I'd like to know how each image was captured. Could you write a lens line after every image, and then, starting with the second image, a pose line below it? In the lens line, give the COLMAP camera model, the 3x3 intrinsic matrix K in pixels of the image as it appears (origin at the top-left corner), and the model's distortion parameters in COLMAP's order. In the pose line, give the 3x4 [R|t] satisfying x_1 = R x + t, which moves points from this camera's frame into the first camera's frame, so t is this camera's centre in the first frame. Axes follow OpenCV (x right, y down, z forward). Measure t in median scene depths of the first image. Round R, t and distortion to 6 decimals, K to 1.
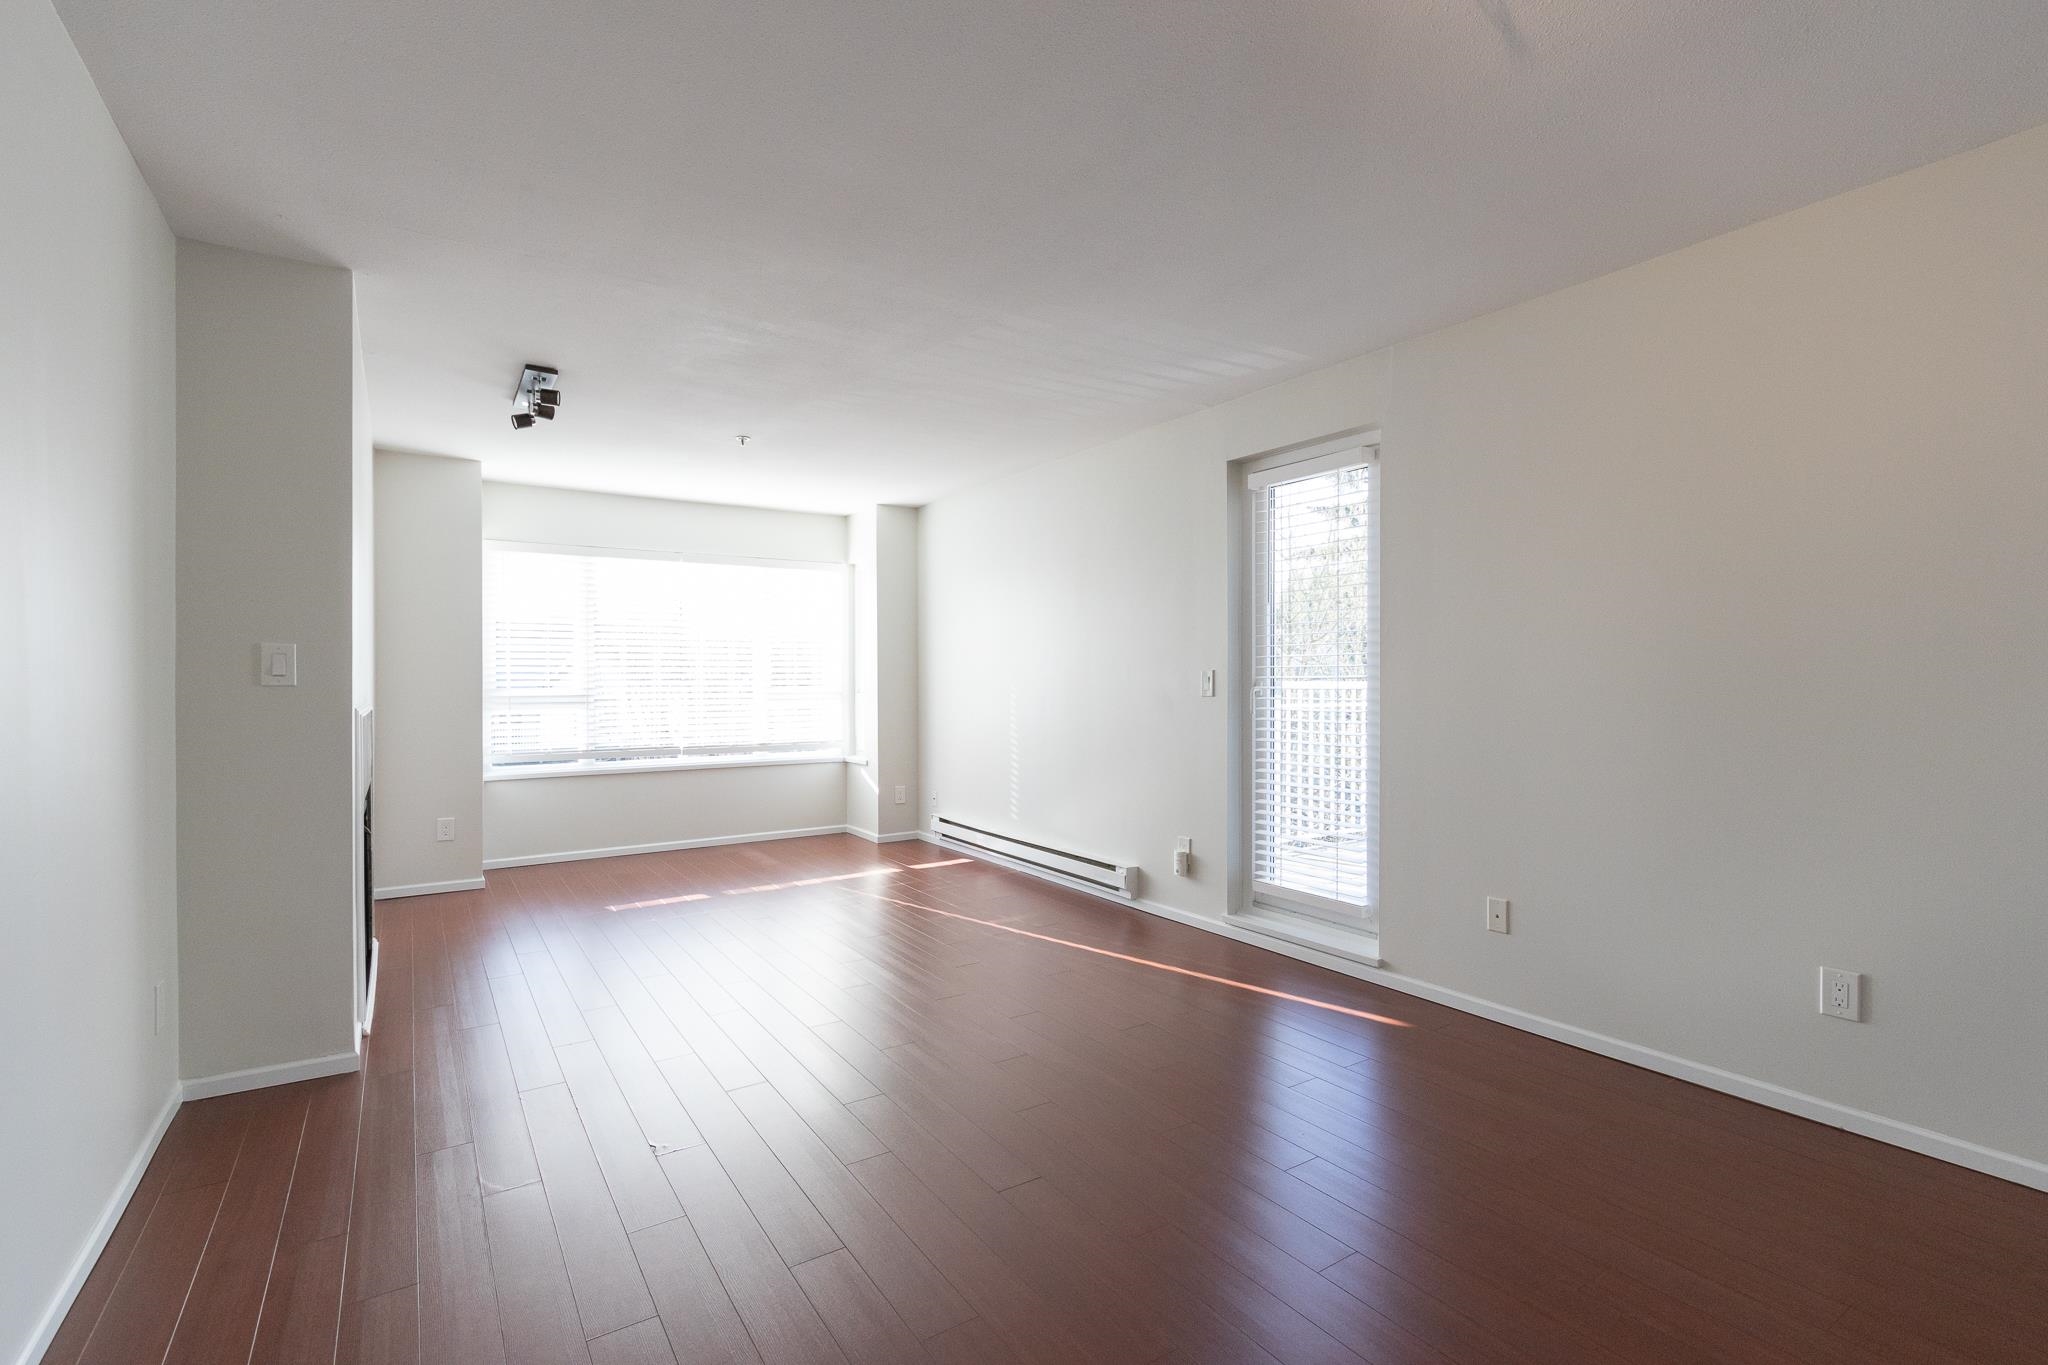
lens RADIAL K [[929.9, 0, 1017.2], [0, 929.9, 686.7], [0, 0, 1]] dist [0.004831, -0.001736]
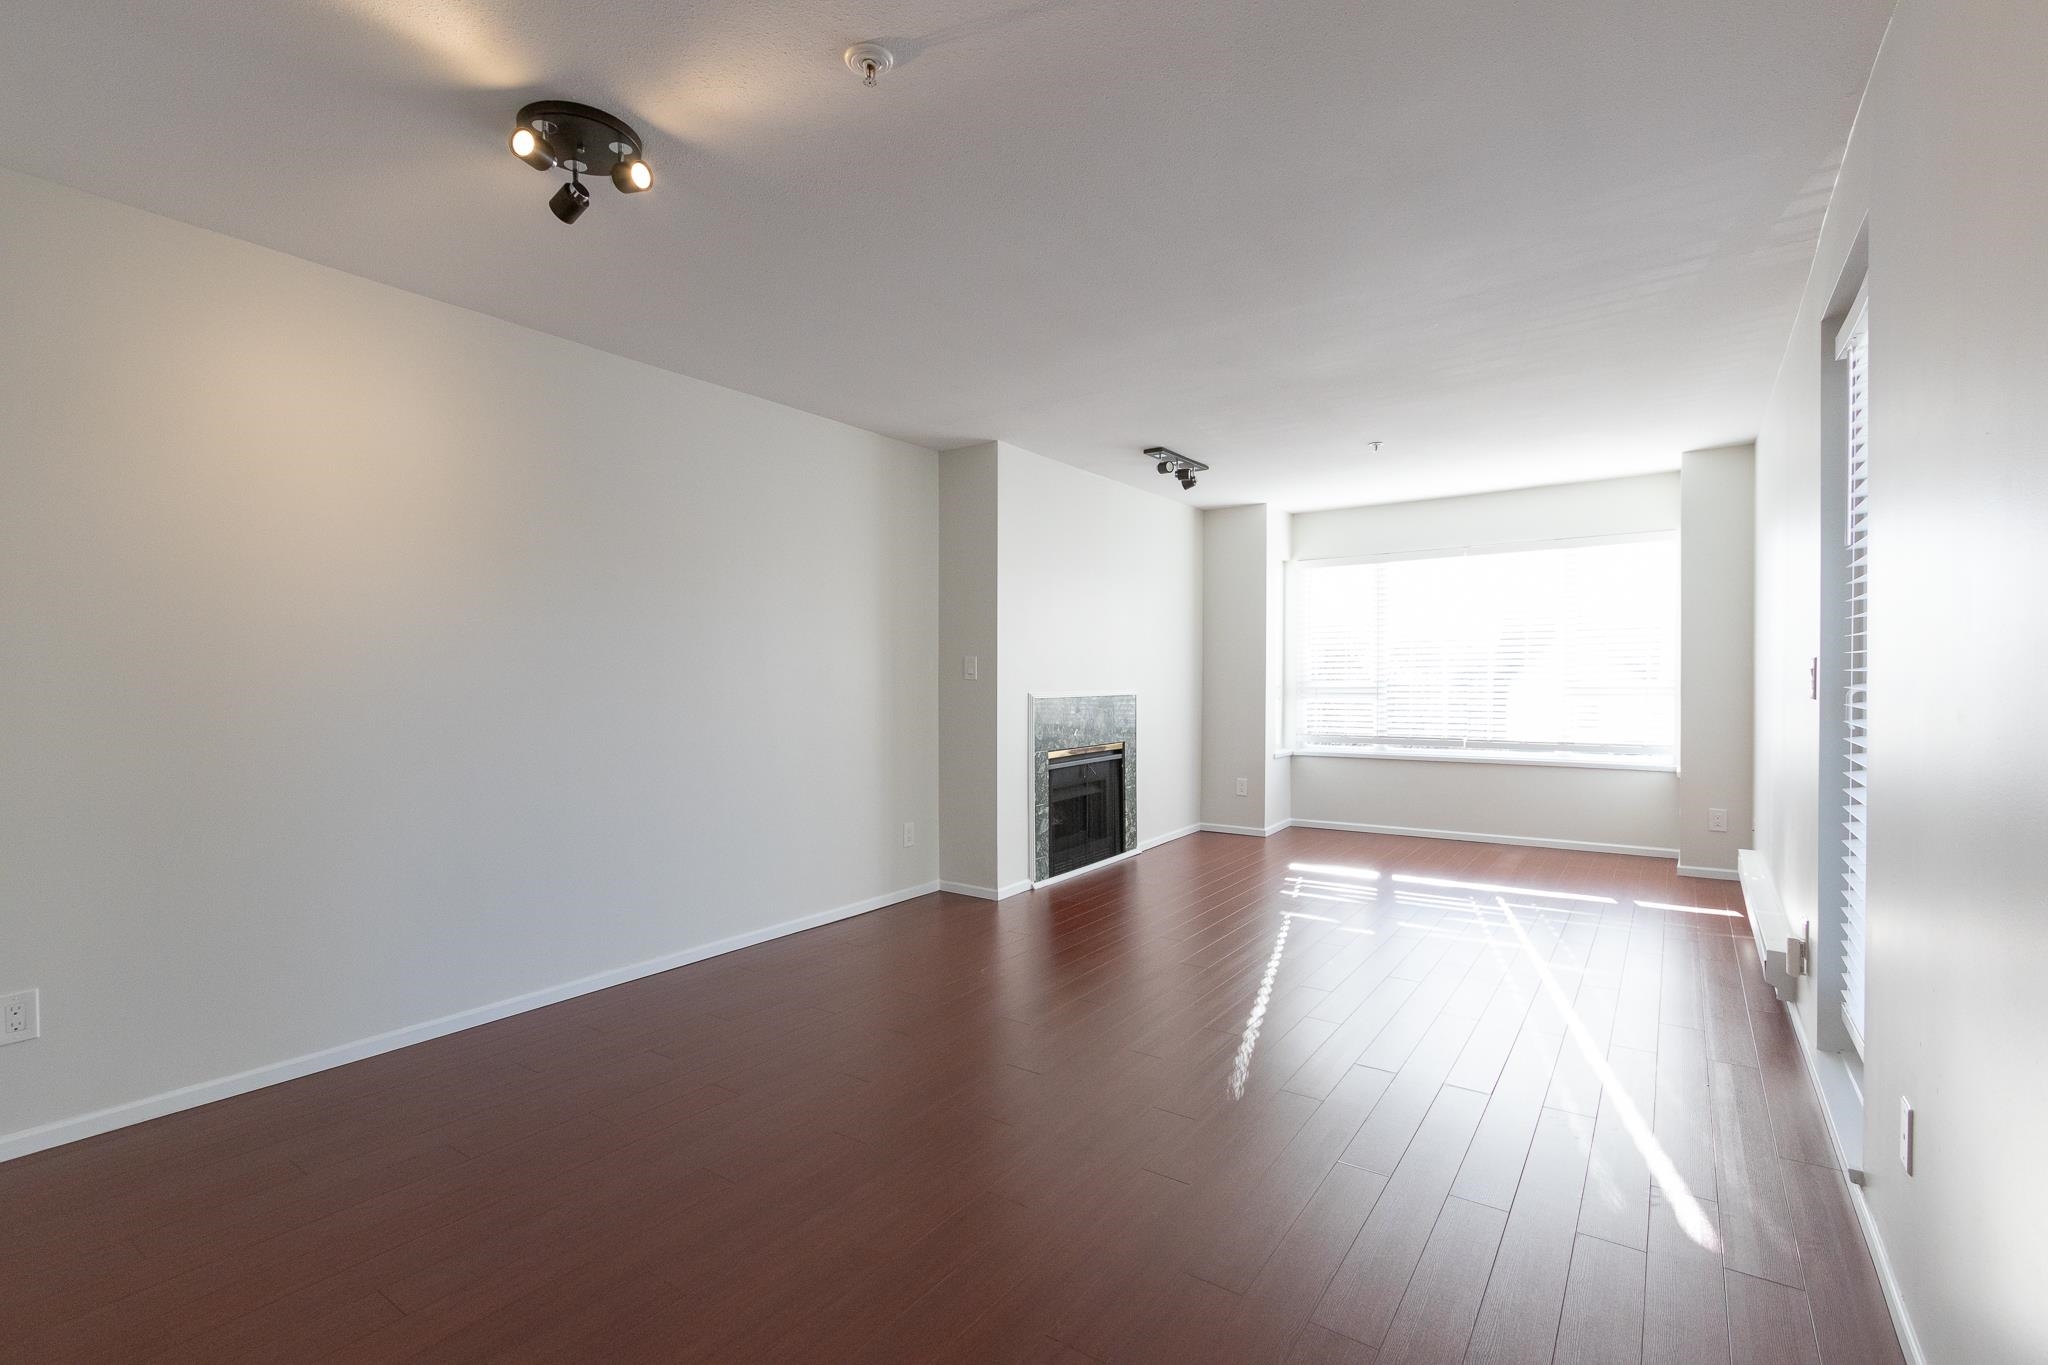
lens RADIAL K [[929.9, 0, 1013.0], [0, 929.9, 685.6], [0, 0, 1]] dist [0.004831, -0.001736]
pose [[0.354135, 0.008395, -0.935157, 0.513345], [-0.000279, 0.999961, 0.008871, -0.003332], [0.935194, -0.002881, 0.354124, 0.229271]]
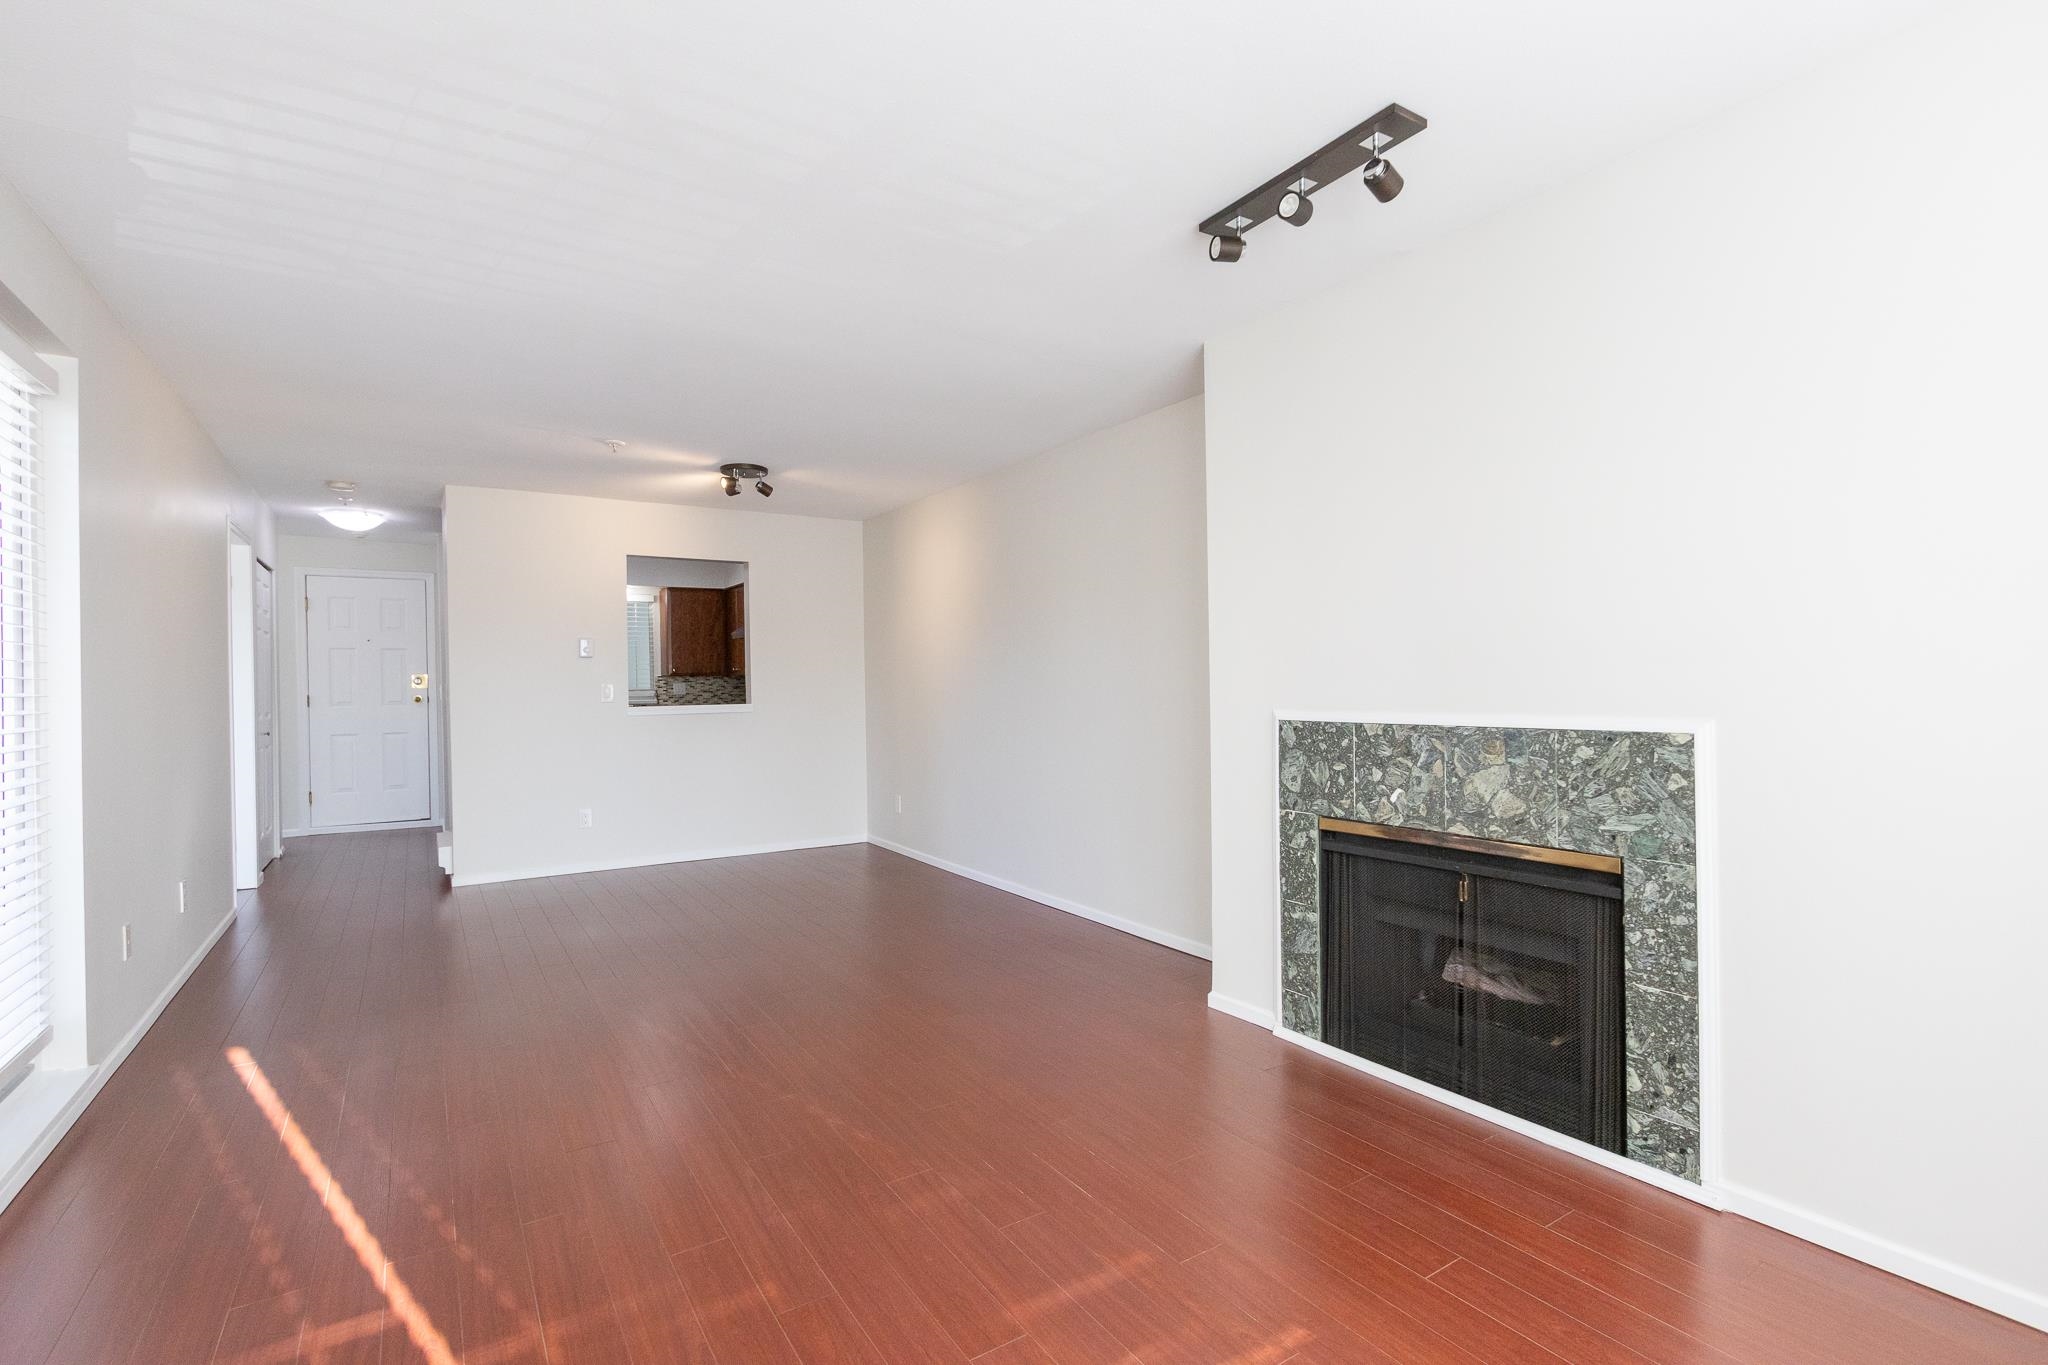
lens RADIAL K [[929.9, 0, 1014.3], [0, 929.9, 685.0], [0, 0, 1]] dist [0.004831, -0.001736]
pose [[-0.999918, 0.007015, 0.010693, -0.260536], [0.007035, 0.999973, 0.001899, -0.004956], [-0.010679, 0.001974, -0.999941, 1.221536]]
